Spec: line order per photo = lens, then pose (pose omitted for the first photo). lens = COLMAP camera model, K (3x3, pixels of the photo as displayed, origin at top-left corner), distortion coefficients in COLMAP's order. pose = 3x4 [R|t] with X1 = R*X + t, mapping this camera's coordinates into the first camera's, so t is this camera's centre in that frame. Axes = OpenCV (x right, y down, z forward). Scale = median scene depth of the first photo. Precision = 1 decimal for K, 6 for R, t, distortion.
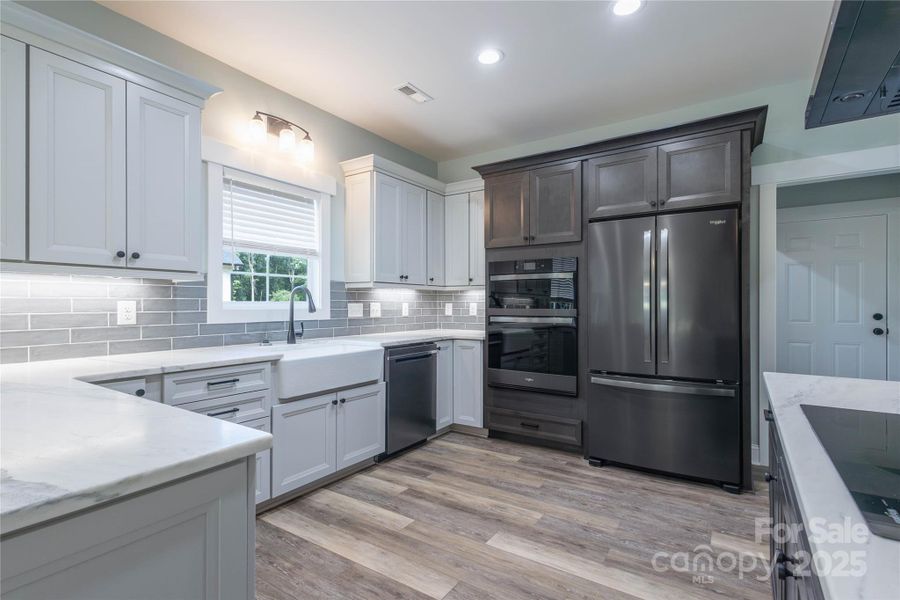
lens RADIAL K [[424.6, 0, 451.3], [0, 424.6, 302.2], [0, 0, 1]] dist [0.010068, -0.001308]
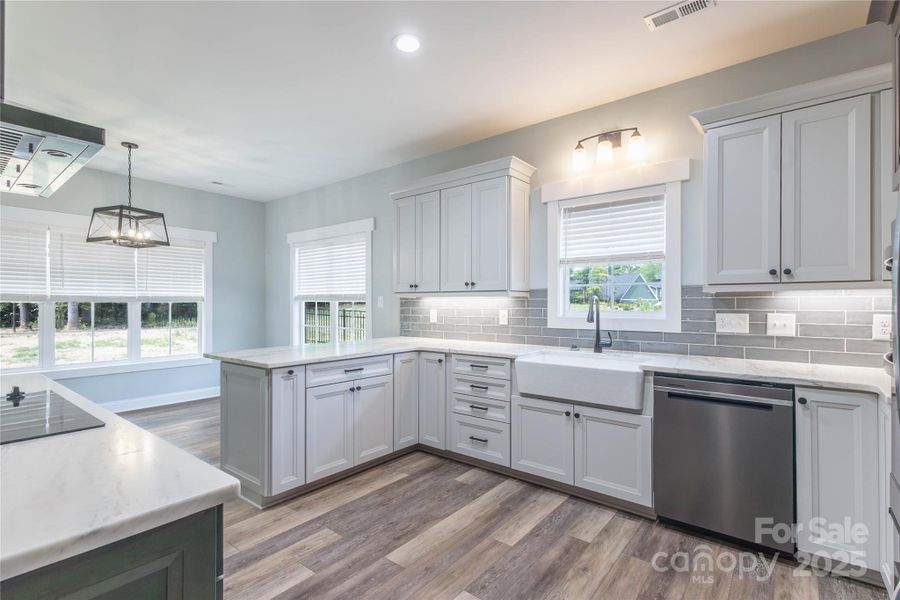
lens RADIAL K [[424.6, 0, 444.1], [0, 424.6, 303.6], [0, 0, 1]] dist [0.010068, -0.001308]
pose [[-0.085263, -0.003381, -0.996353, 0.713703], [0.003876, 0.999986, -0.003725, -0.018405], [0.996351, -0.004179, -0.085249, 0.766652]]
